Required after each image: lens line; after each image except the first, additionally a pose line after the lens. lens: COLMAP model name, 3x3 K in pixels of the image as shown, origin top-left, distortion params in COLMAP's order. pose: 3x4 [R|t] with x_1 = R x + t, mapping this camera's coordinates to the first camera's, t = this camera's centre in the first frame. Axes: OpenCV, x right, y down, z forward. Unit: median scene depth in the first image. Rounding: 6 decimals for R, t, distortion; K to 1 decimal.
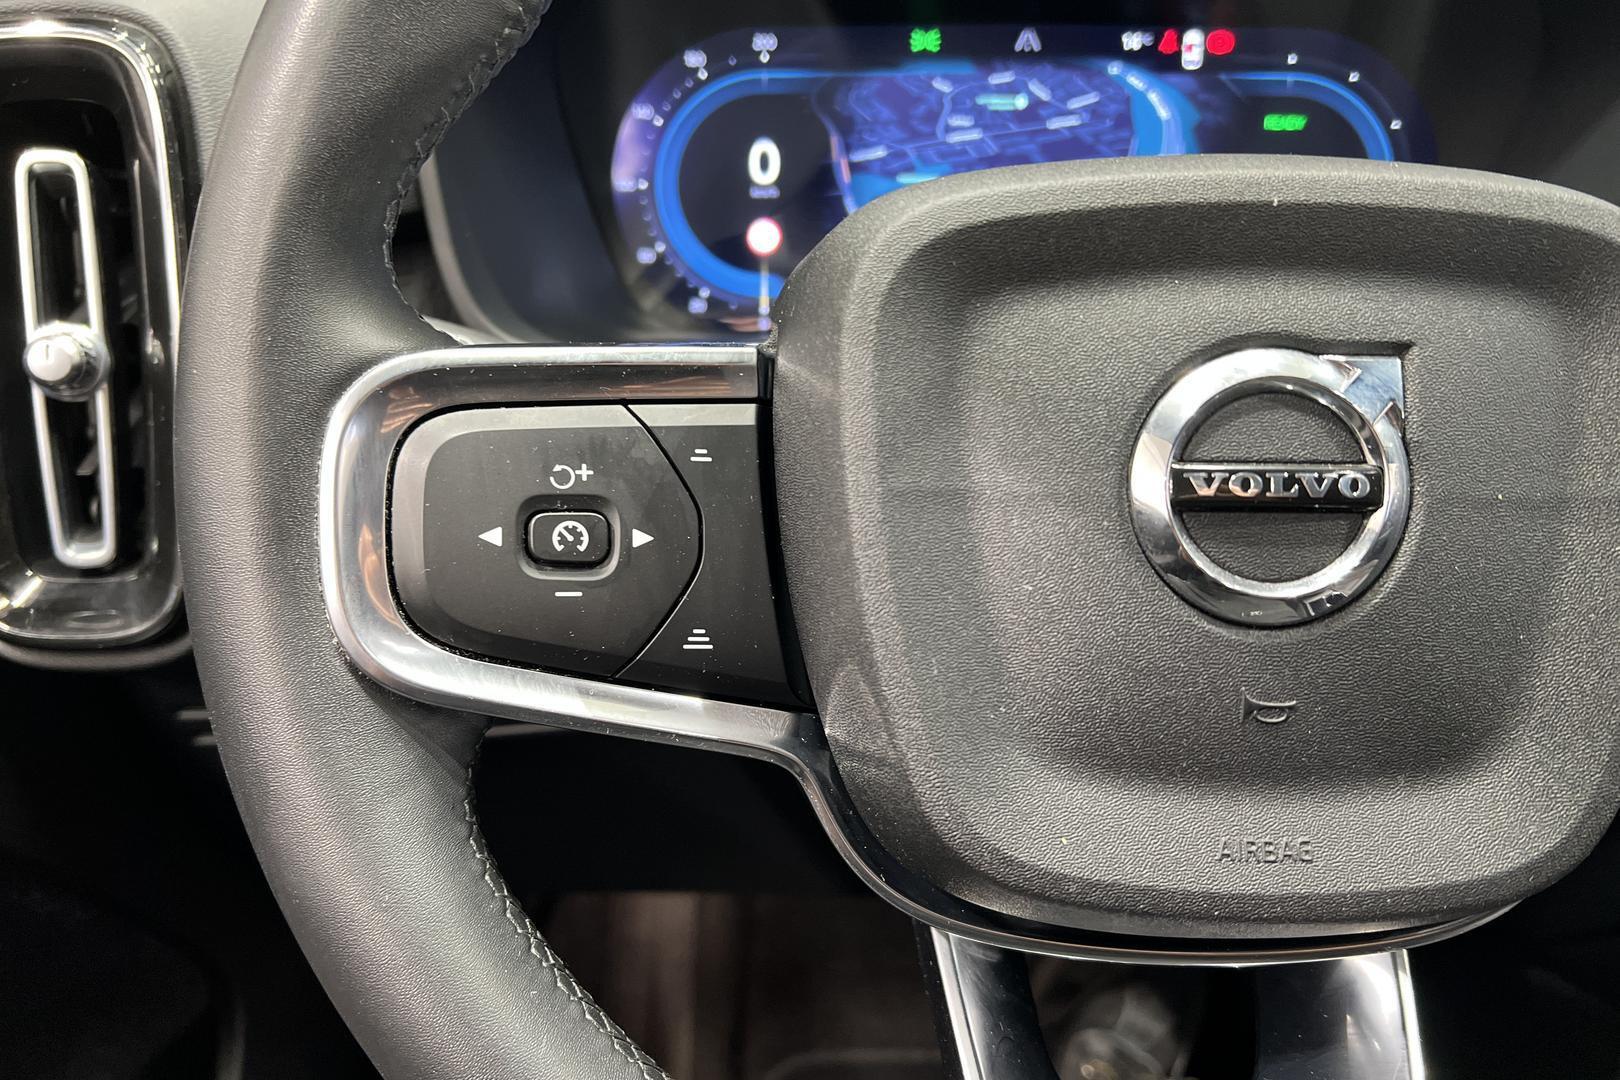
lens RADIAL K [[1193.2, 0, 810.2], [0, 1193.2, 559.0], [0, 0, 1]] dist [0.033221, -0.031933]
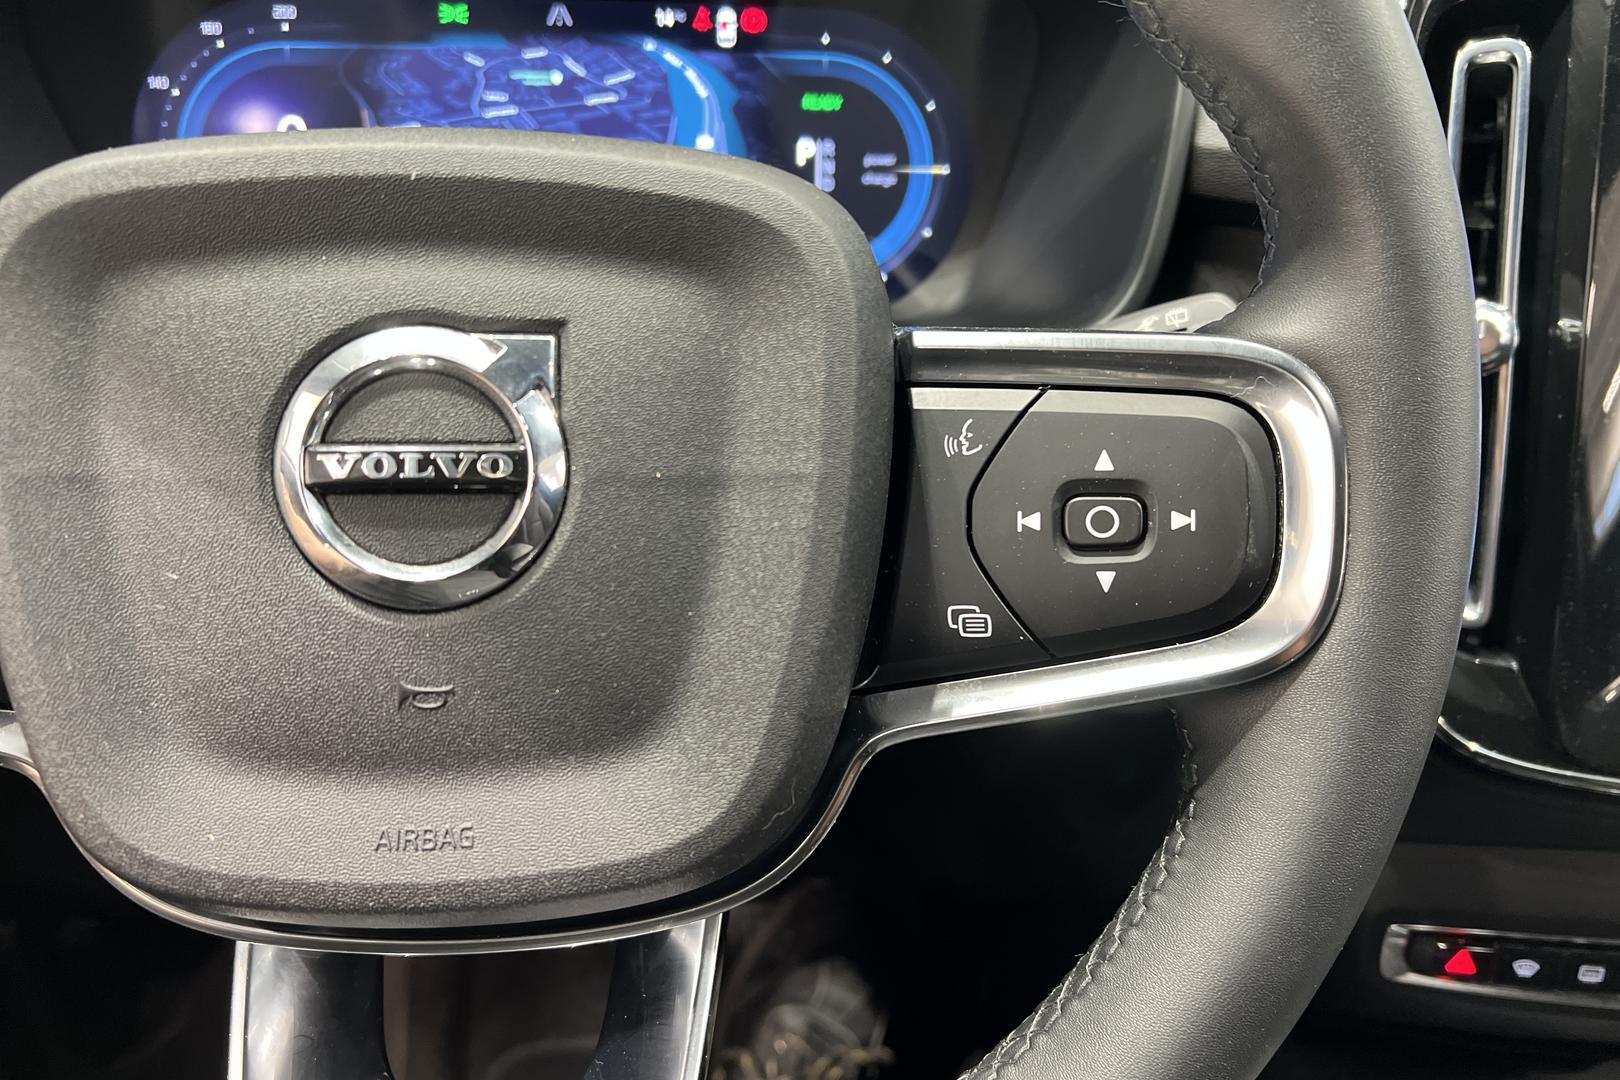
lens RADIAL K [[1186.8, 0, 813.1], [0, 1186.8, 553.9], [0, 0, 1]] dist [0.042427, -0.035742]
pose [[0.996822, -0.021554, 0.076694, 0.304126], [0.020721, 0.999718, 0.011634, 0.002555], [-0.076923, -0.010008, 0.996987, 0.001531]]
